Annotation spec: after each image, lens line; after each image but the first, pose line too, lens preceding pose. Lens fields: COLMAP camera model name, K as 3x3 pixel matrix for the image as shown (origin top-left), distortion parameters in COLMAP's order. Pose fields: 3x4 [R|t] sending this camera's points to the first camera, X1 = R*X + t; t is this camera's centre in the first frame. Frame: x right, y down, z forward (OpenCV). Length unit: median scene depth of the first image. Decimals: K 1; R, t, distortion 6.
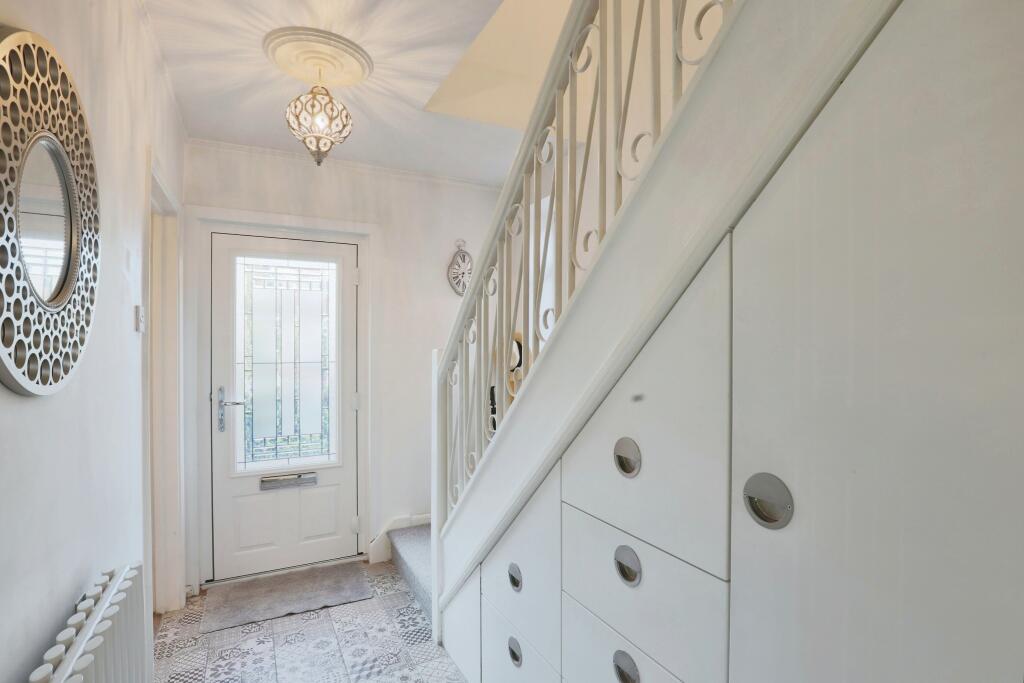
lens RADIAL K [[499.3, 0, 512.0], [0, 499.3, 341.5], [0, 0, 1]] dist [-0.018177, 0.000209]
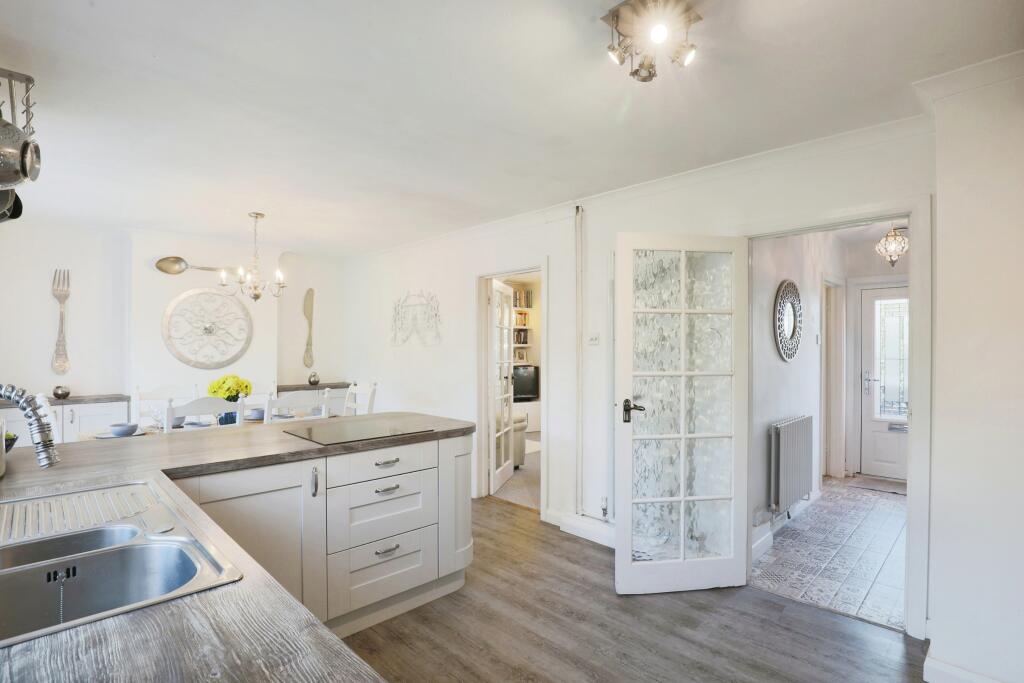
lens RADIAL K [[499.3, 0, 512.0], [0, 499.3, 341.5], [0, 0, 1]] dist [-0.018177, 0.000209]
pose [[0.306275, -0.013774, -0.951843, 1.145066], [0.007393, 0.999900, -0.012090, -0.016580], [0.951914, -0.003334, 0.306346, -1.237670]]
